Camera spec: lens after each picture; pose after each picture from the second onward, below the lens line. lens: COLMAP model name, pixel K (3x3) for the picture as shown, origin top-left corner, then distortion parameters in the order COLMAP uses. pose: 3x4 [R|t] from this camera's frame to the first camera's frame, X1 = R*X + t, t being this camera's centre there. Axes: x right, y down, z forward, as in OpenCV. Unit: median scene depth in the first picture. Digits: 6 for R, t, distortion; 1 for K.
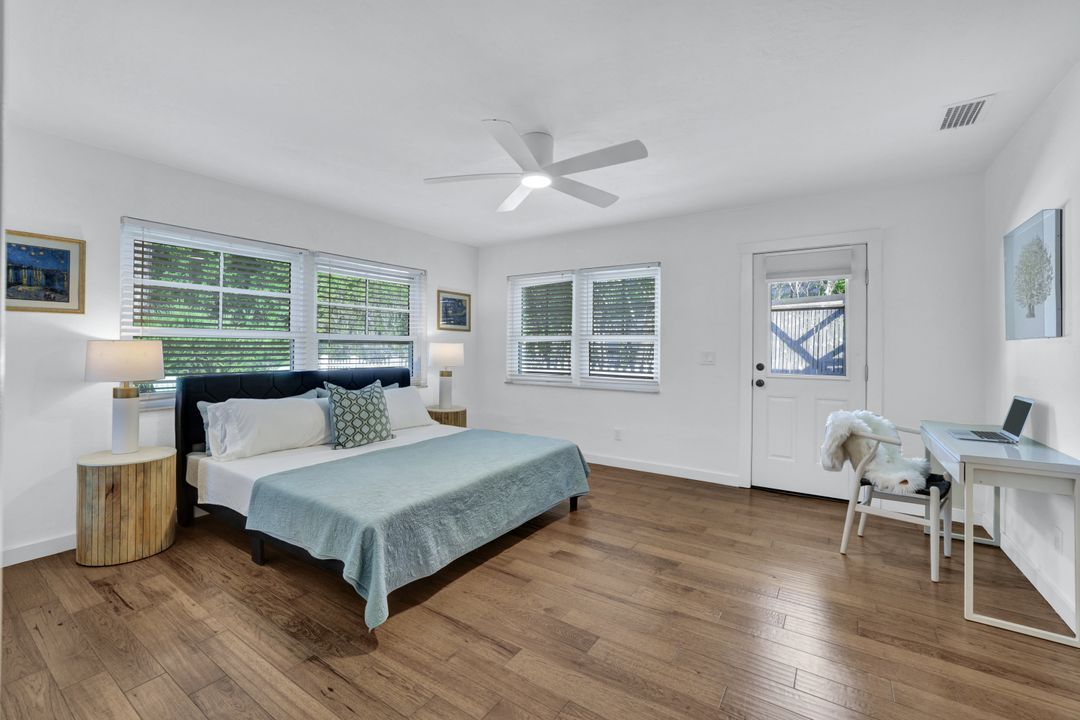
lens RADIAL K [[442.9, 0, 537.5], [0, 442.9, 354.5], [0, 0, 1]] dist [-0.036865, 0.000035]
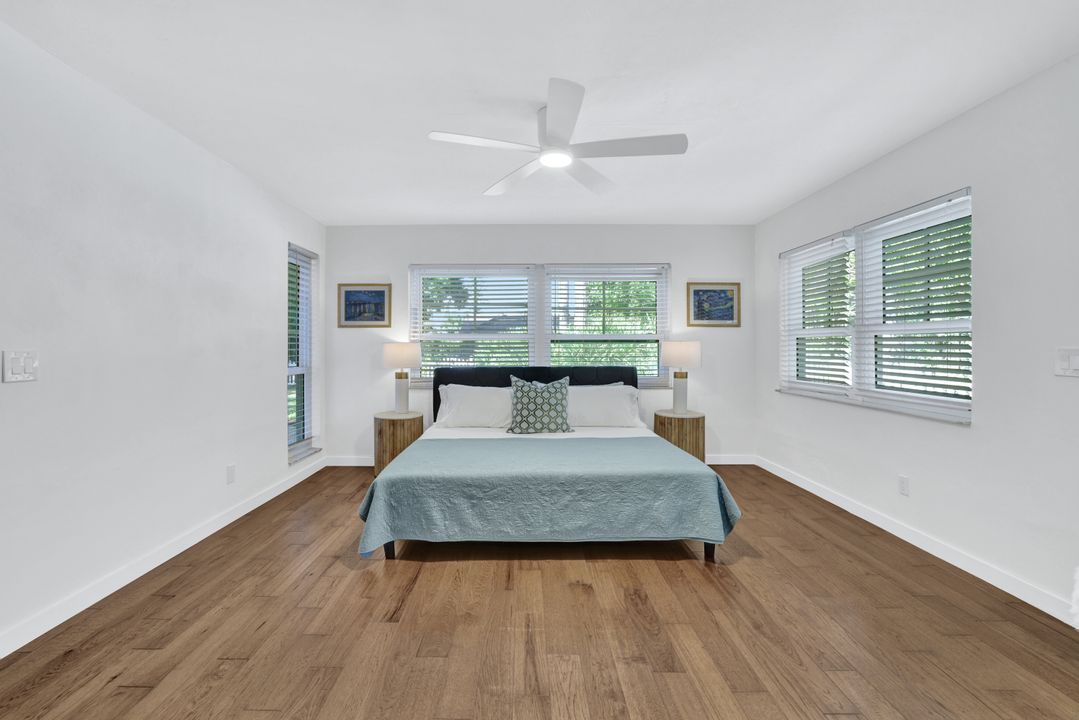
lens RADIAL K [[461.1, 0, 538.1], [0, 461.1, 352.2], [0, 0, 1]] dist [-0.042592, 0.016230]
pose [[0.582434, 0.000654, -0.812878, 0.585449], [-0.006743, 0.999969, -0.004028, 0.003739], [0.812850, 0.007828, 0.582420, 0.335776]]
